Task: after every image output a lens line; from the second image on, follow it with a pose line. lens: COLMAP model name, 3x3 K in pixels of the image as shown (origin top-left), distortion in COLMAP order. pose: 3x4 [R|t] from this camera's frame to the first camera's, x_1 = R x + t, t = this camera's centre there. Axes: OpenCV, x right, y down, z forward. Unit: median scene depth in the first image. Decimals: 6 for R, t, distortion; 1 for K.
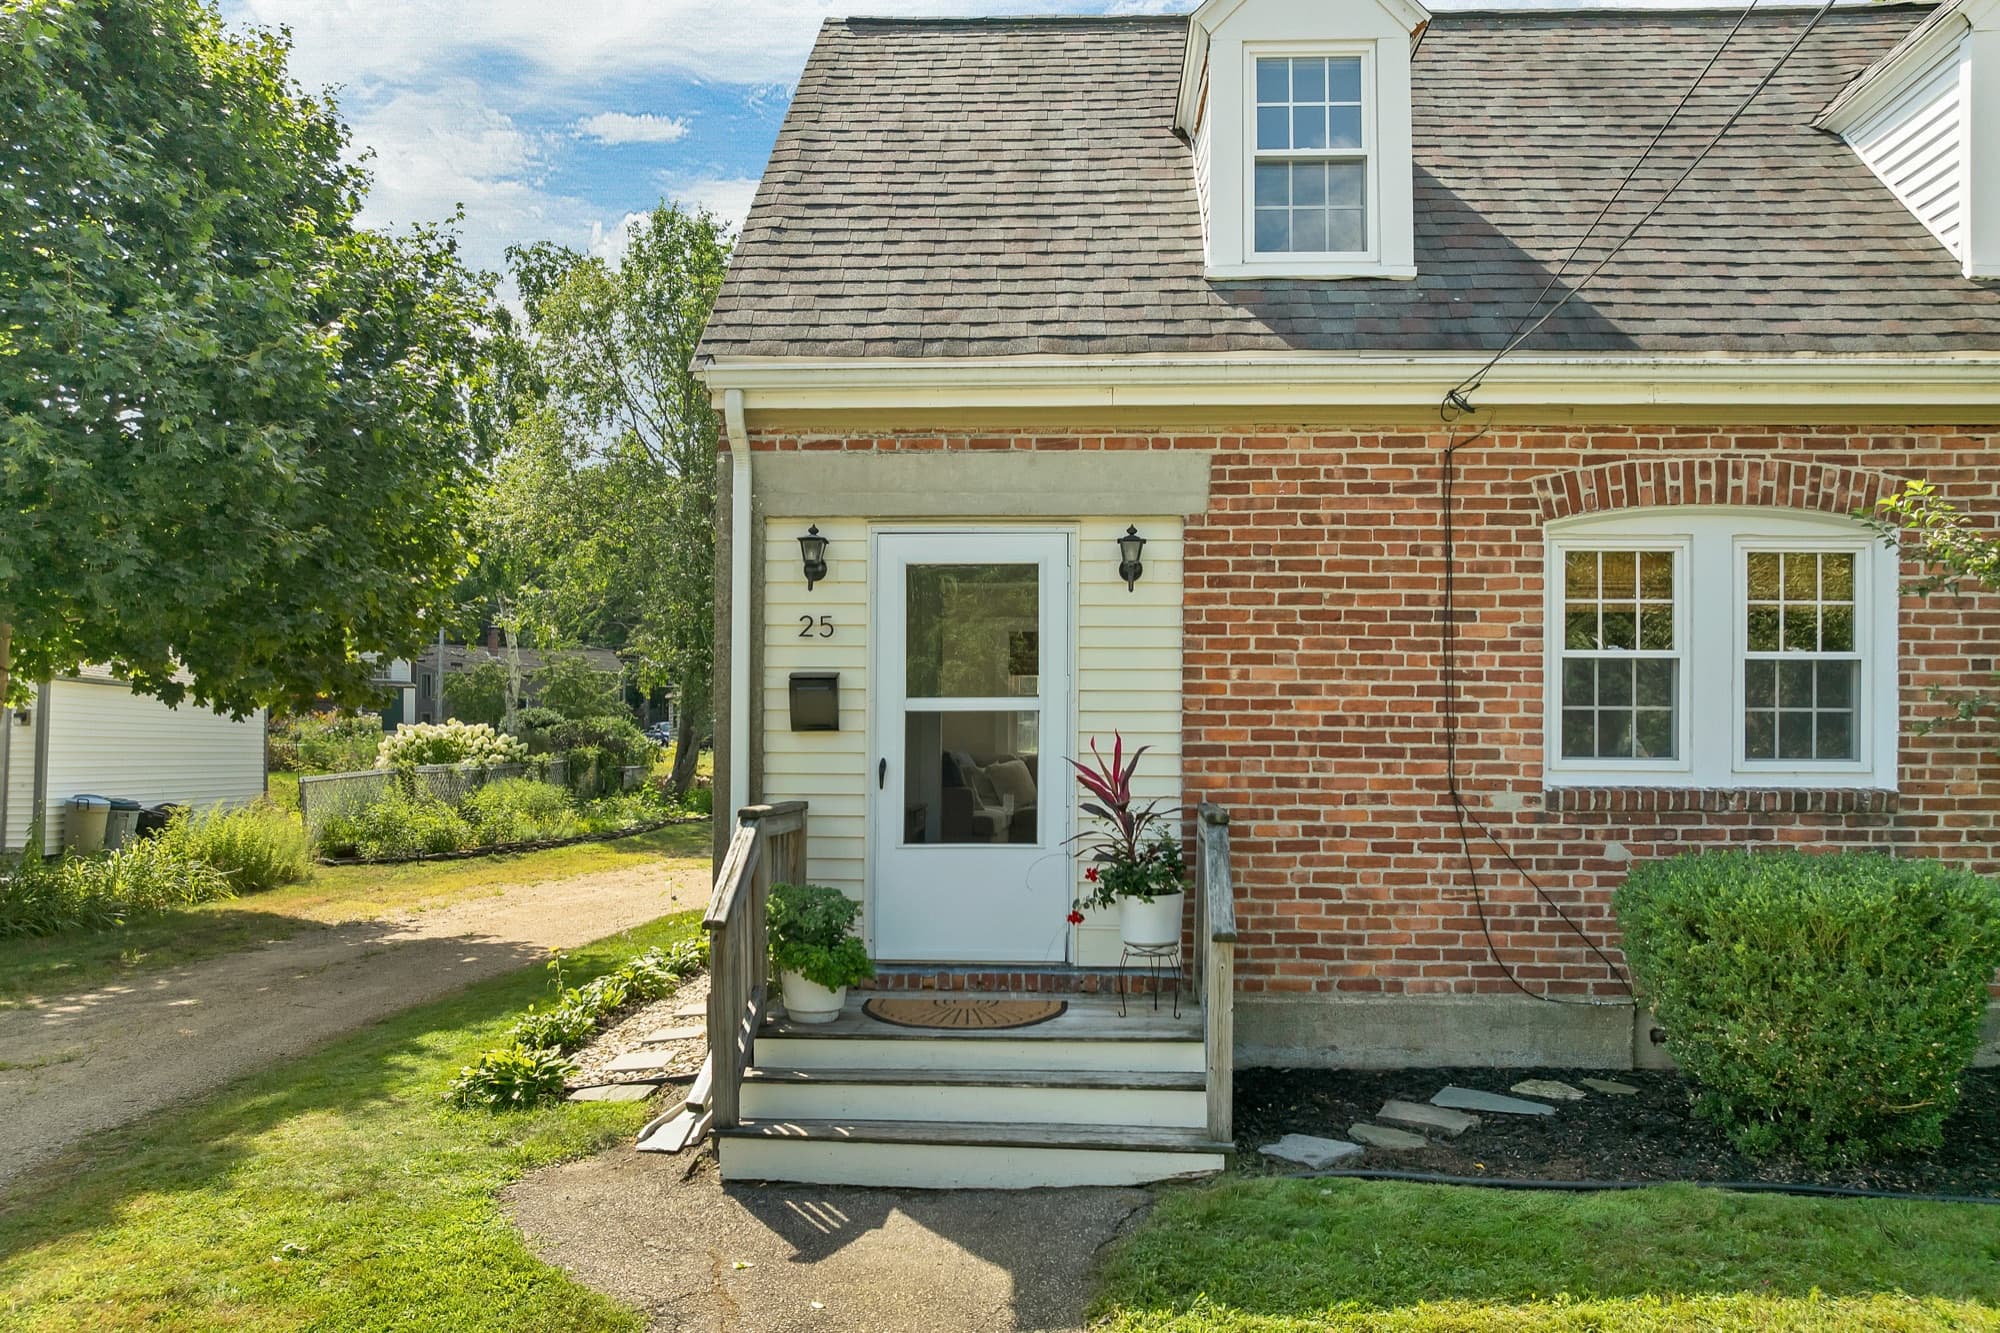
lens RADIAL K [[1438.4, 0, 1017.0], [0, 1438.4, 737.5], [0, 0, 1]] dist [-0.030708, -0.016061]
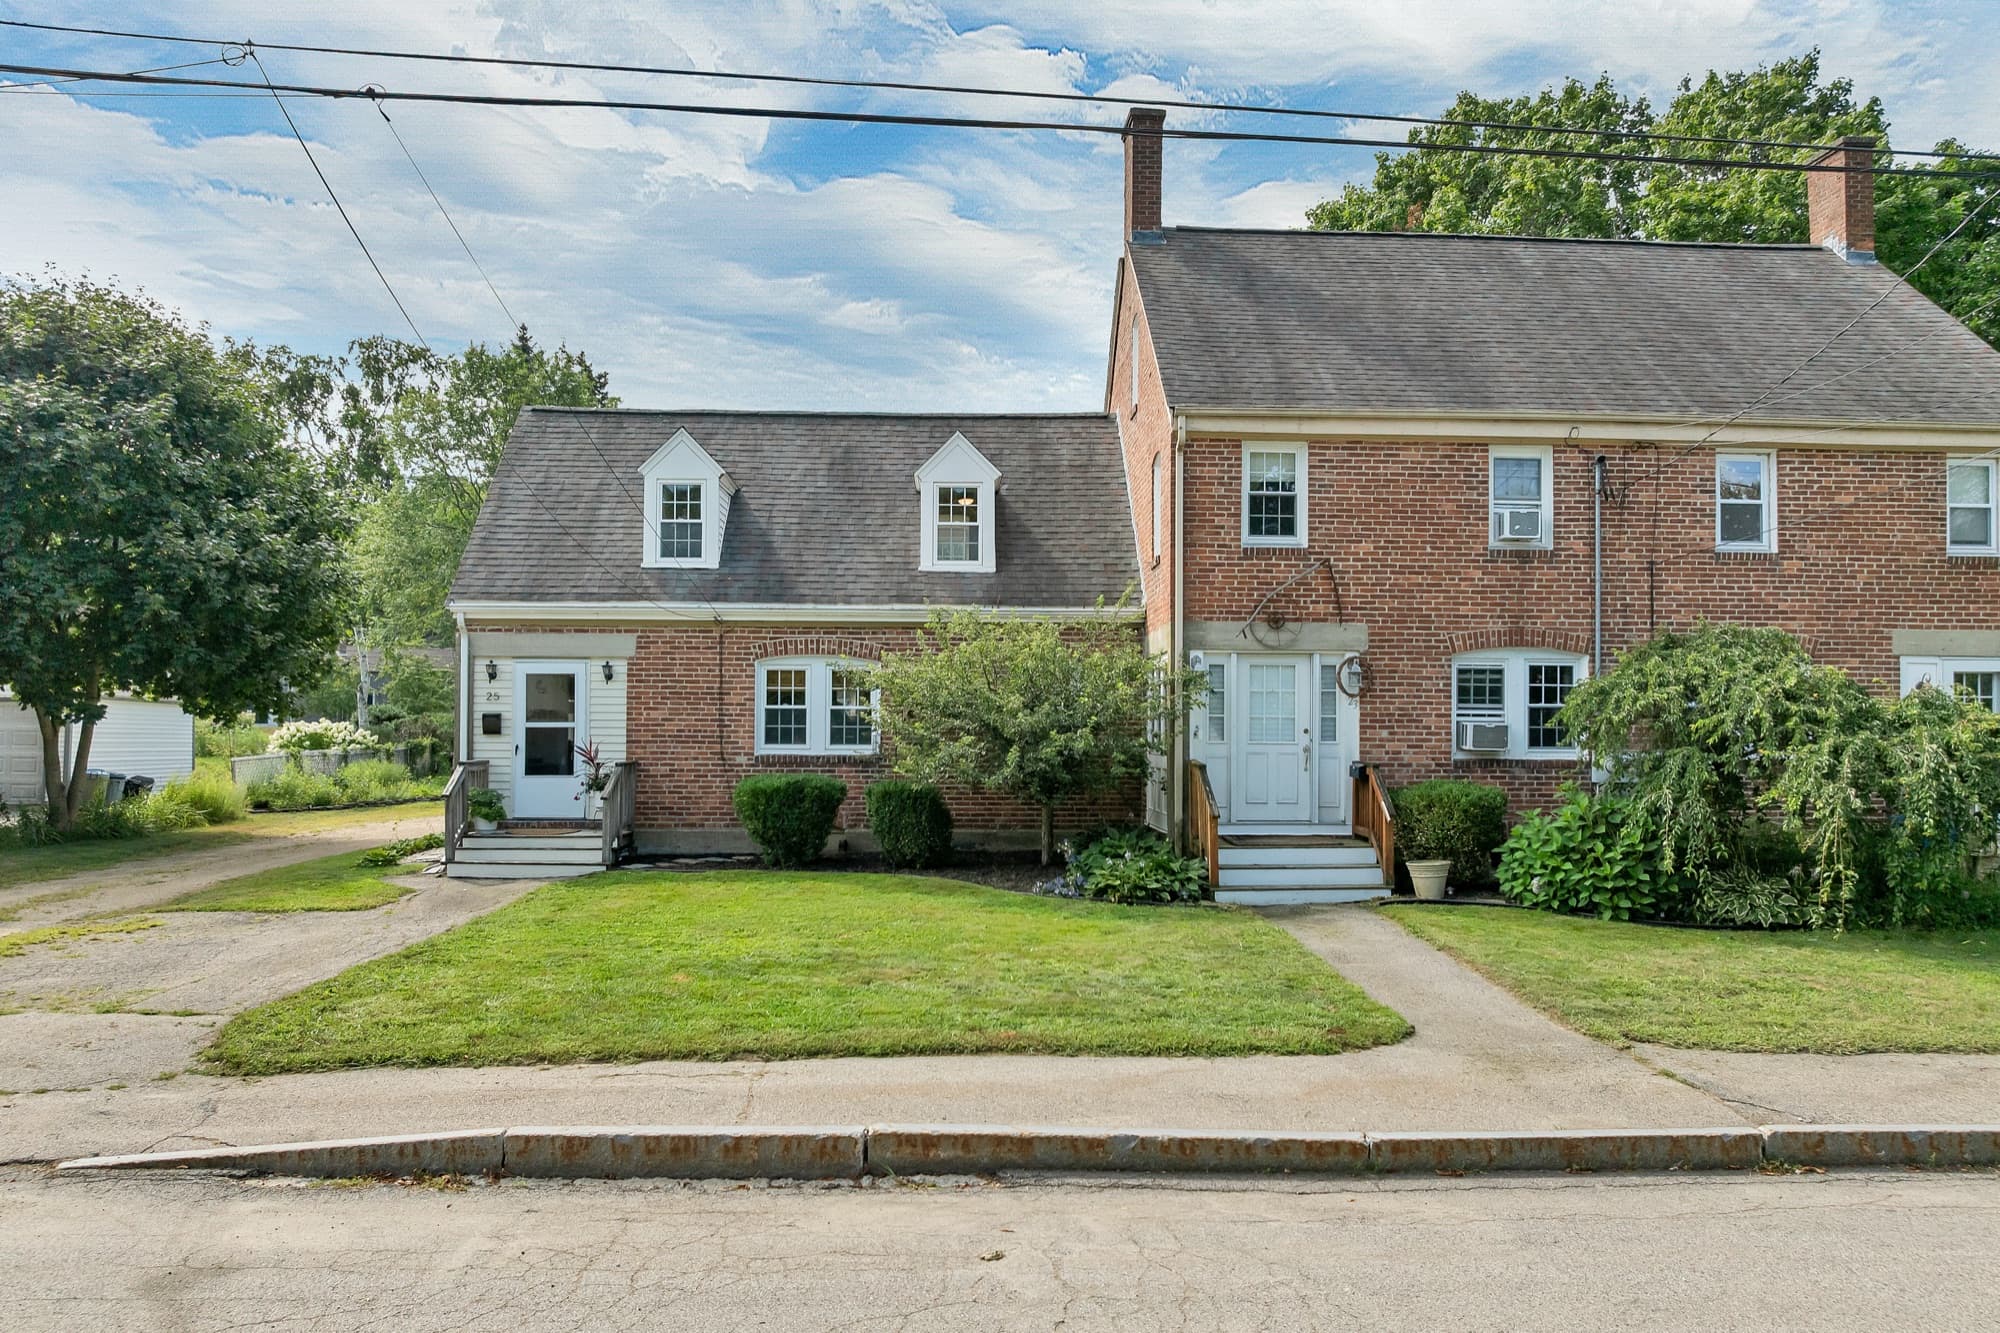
lens RADIAL K [[1438.4, 0, 1022.1], [0, 1438.4, 721.1], [0, 0, 1]] dist [-0.030708, -0.016061]
pose [[0.995185, 0.000621, 0.098007, 0.600440], [-0.000267, 0.999993, -0.003633, -0.020418], [-0.098009, 0.003589, 0.995179, -1.827922]]
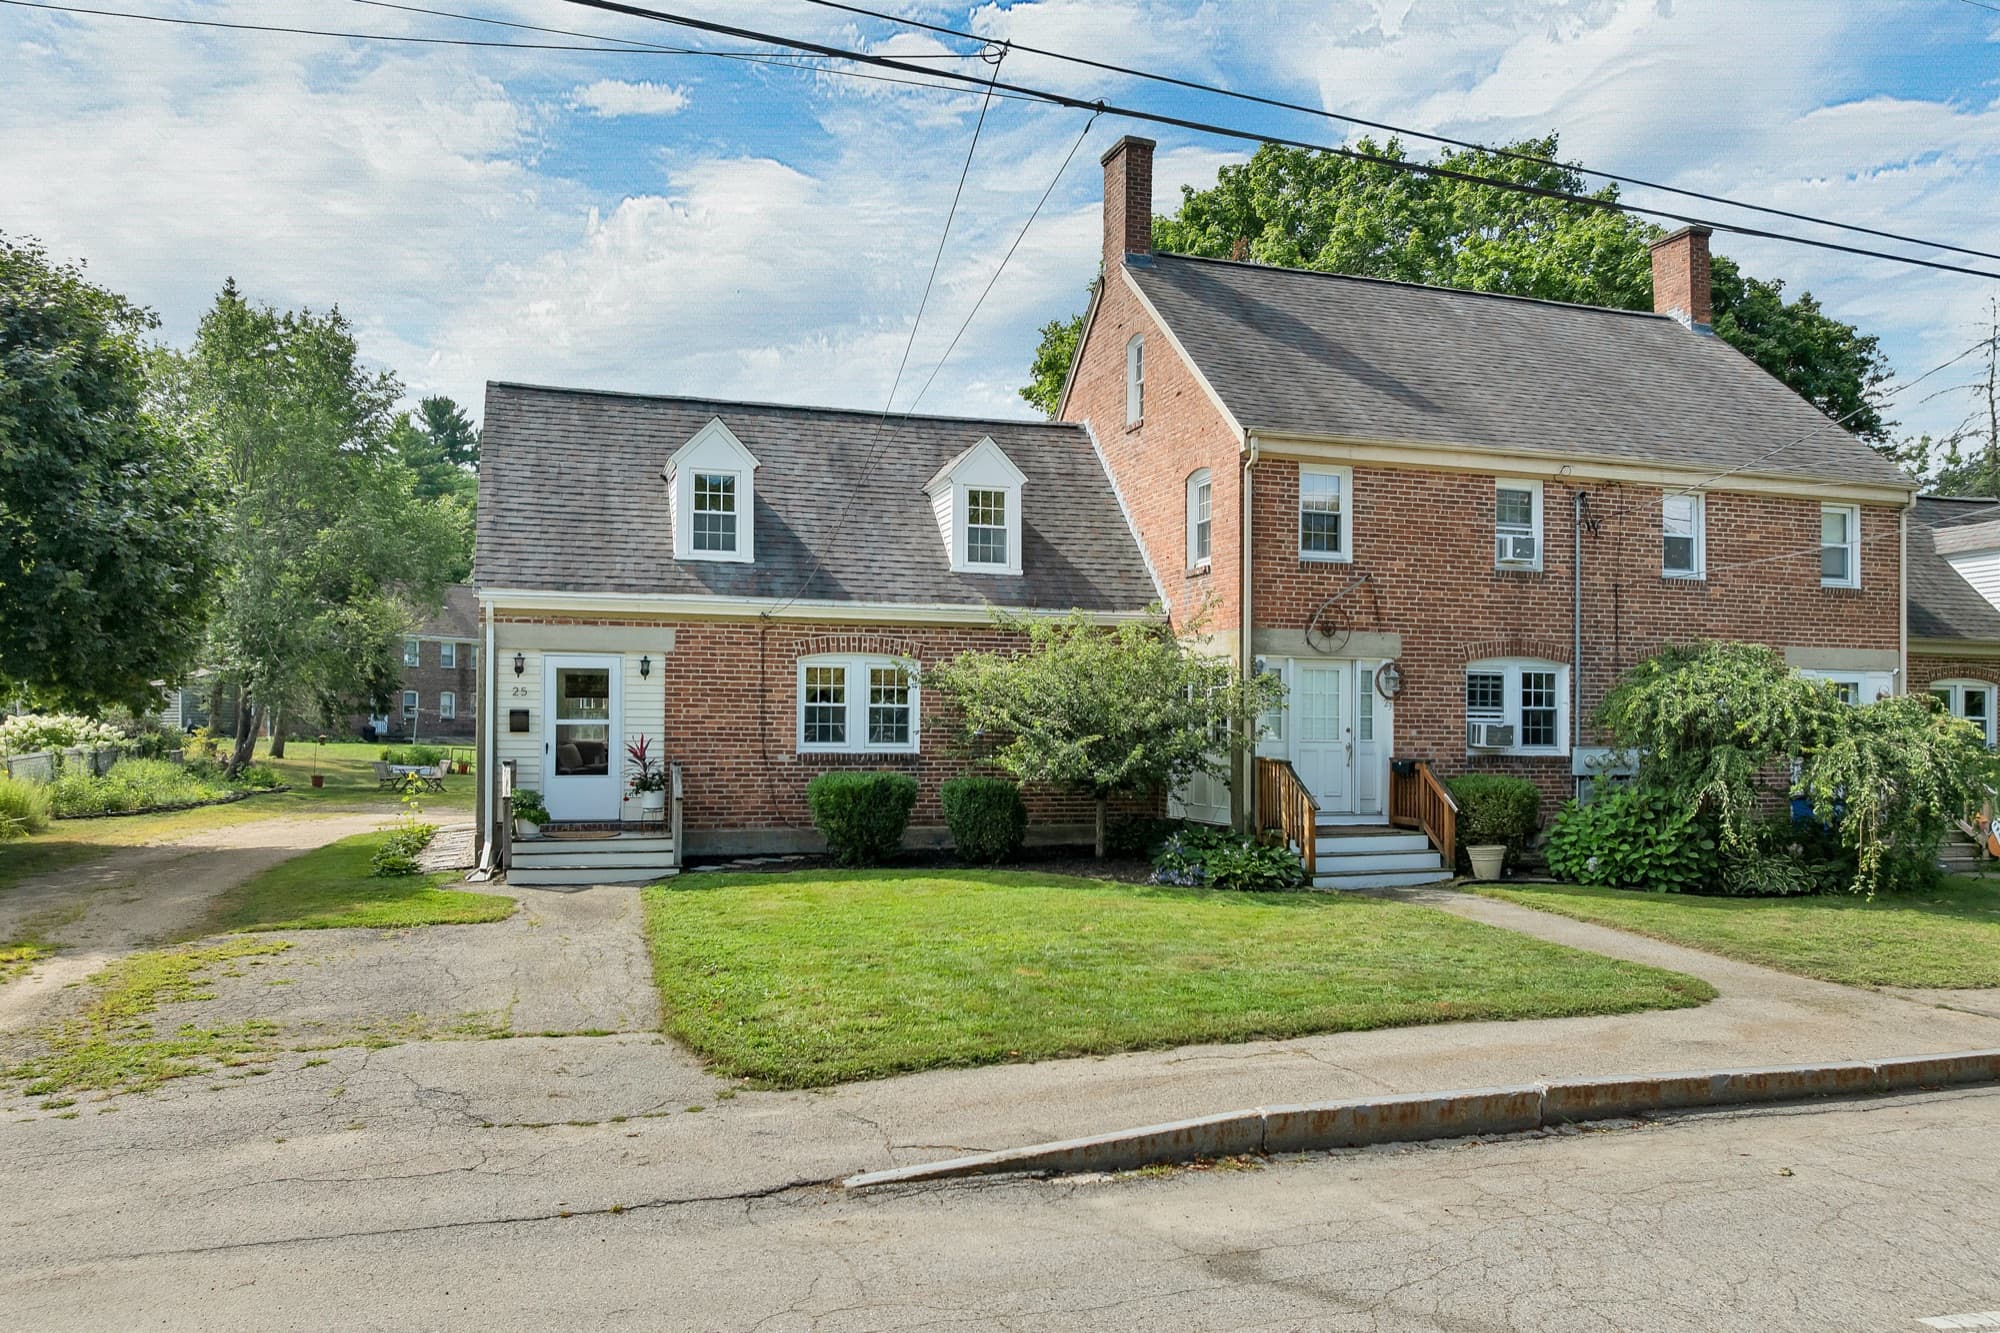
lens RADIAL K [[1438.4, 0, 1014.8], [0, 1438.4, 719.4], [0, 0, 1]] dist [-0.030708, -0.016061]
pose [[0.933532, 0.004145, 0.358470, -0.233008], [-0.003409, 0.999991, -0.002685, -0.023638], [-0.358478, 0.001285, 0.933537, -1.720352]]
